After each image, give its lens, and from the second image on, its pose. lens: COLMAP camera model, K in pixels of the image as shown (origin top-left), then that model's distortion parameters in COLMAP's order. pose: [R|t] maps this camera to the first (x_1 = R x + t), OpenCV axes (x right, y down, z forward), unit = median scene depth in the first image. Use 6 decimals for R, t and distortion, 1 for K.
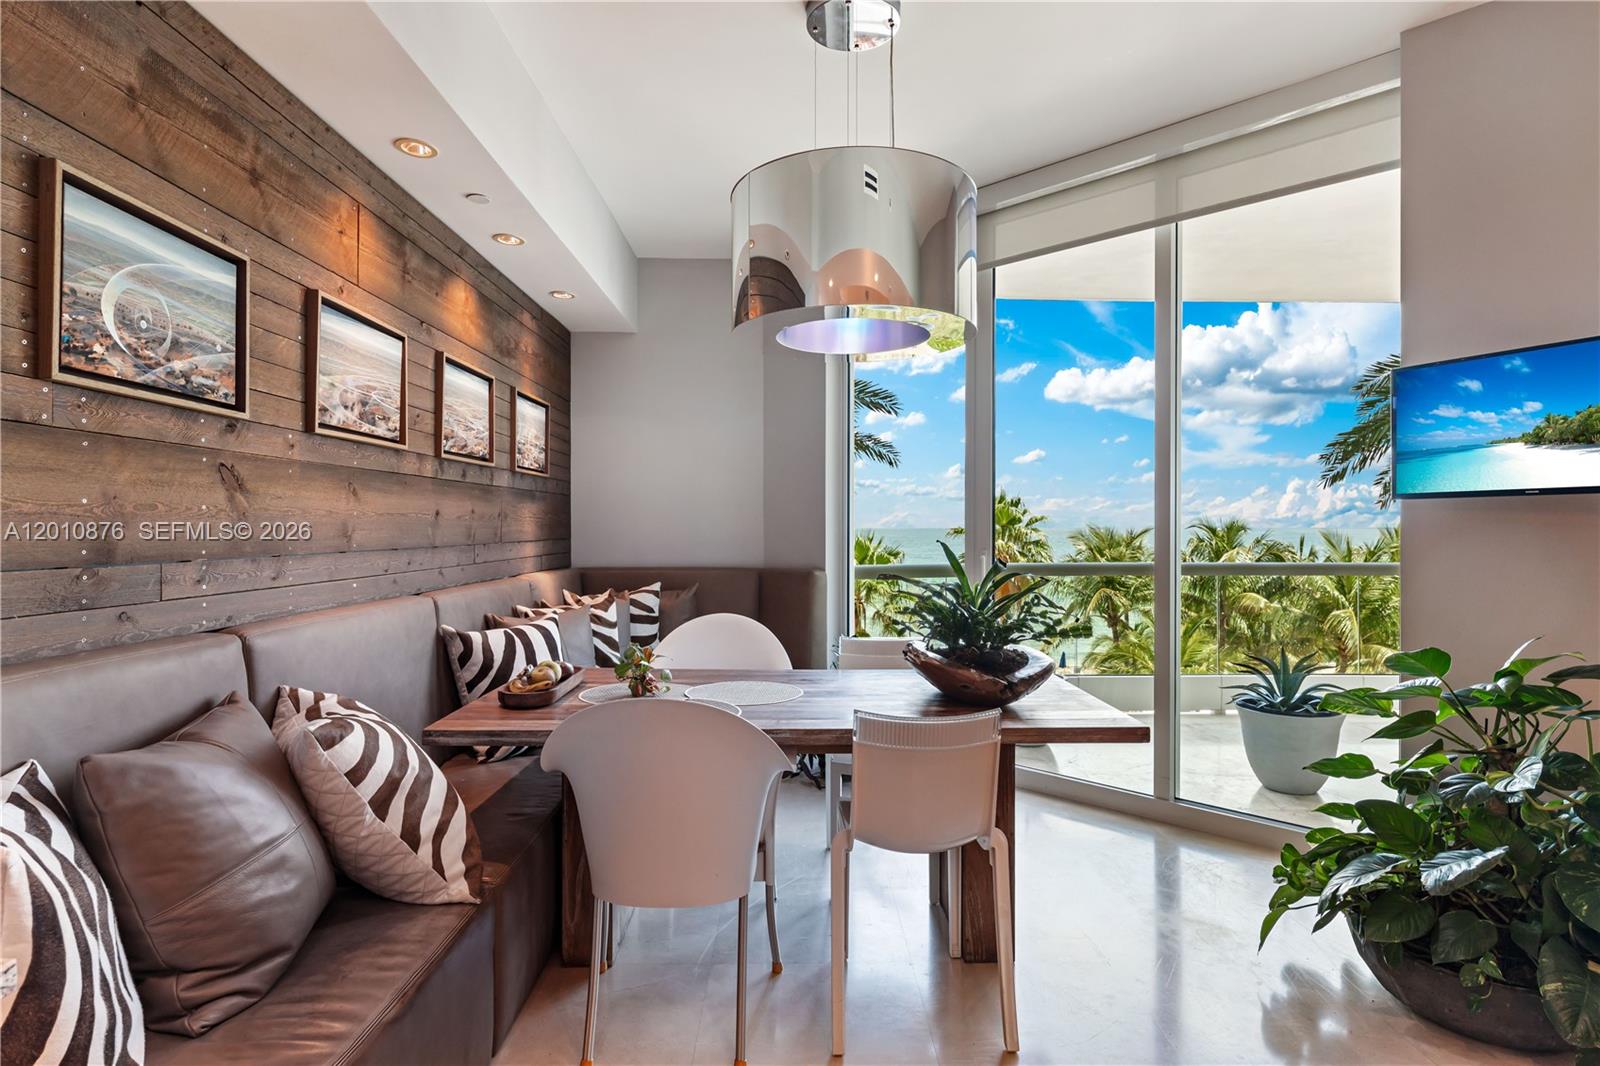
lens RADIAL K [[838.5, 0, 816.1], [0, 838.5, 518.1], [0, 0, 1]] dist [0.014459, 0.000781]
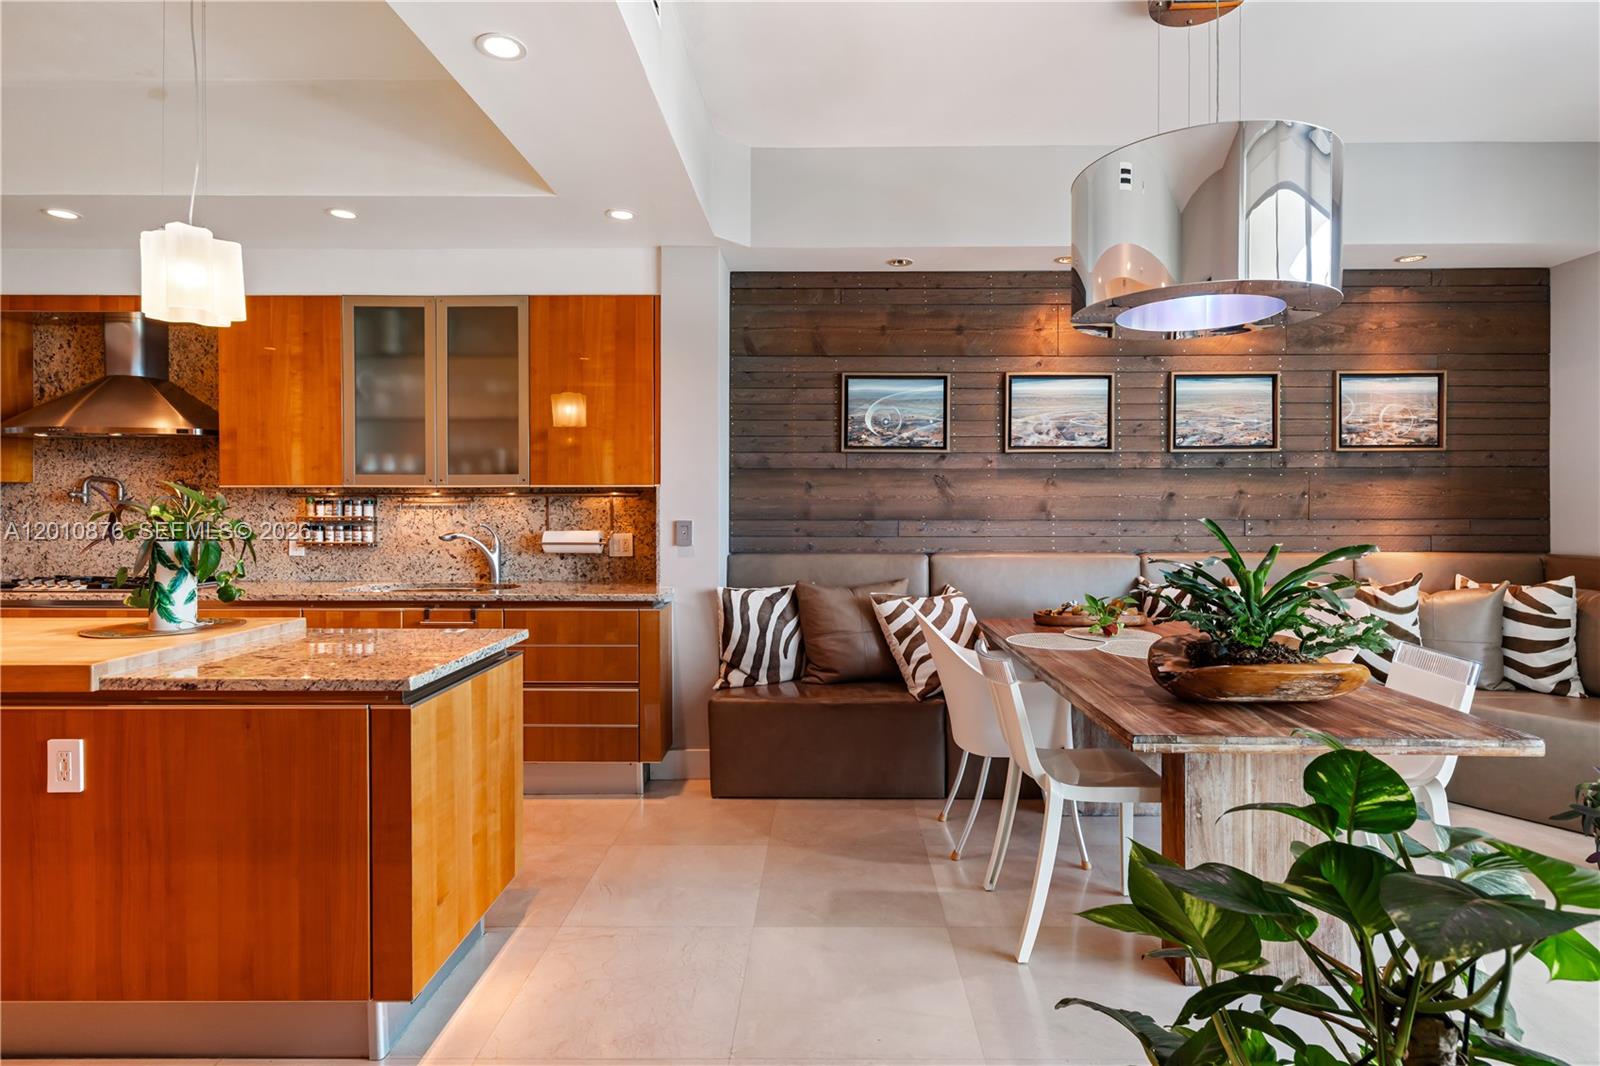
lens RADIAL K [[817.5, 0, 833.0], [0, 817.5, 509.7], [0, 0, 1]] dist [0.001472, 0.001208]
pose [[-0.037294, -0.000087, -0.999304, 1.197809], [0.010309, 0.999947, -0.000472, 0.017755], [0.999251, -0.010319, -0.037291, 0.719775]]
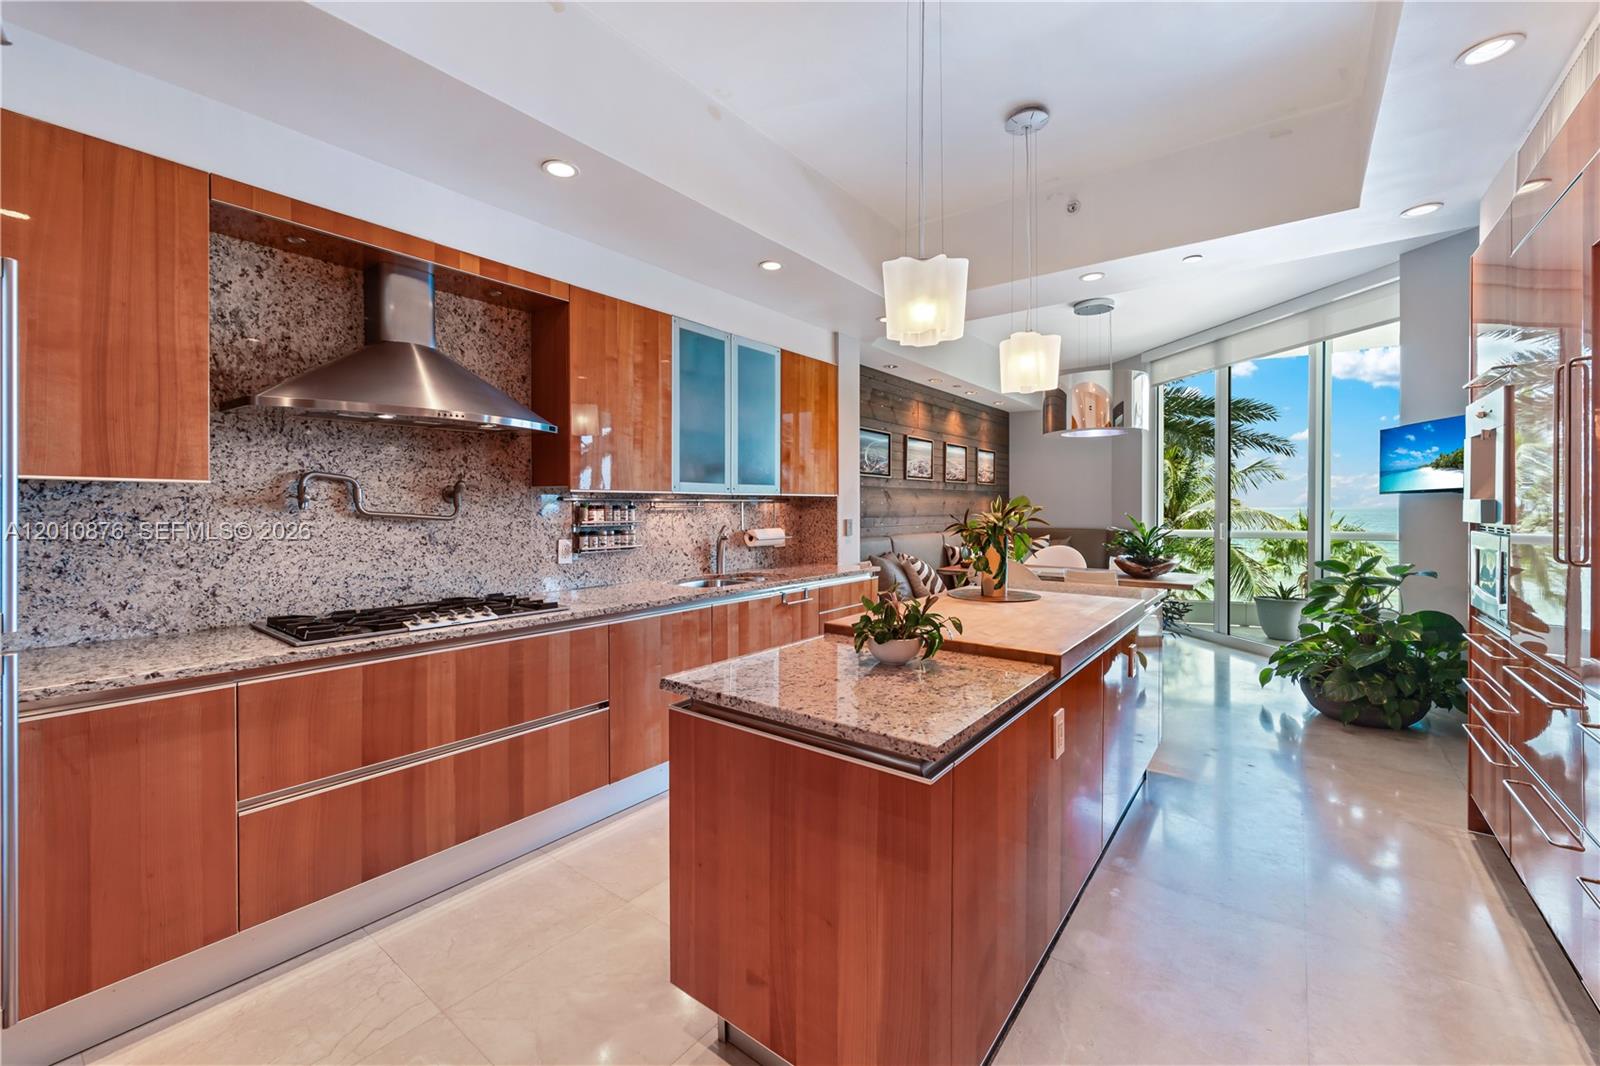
lens RADIAL K [[645.5, 0, 787.1], [0, 645.5, 514.7], [0, 0, 1]] dist [0.000731, 0.001316]
pose [[0.768752, 0.006455, -0.639514, 0.671853], [0.008721, 0.999750, 0.020574, -0.020080], [0.639488, -0.021394, 0.768504, -1.262226]]
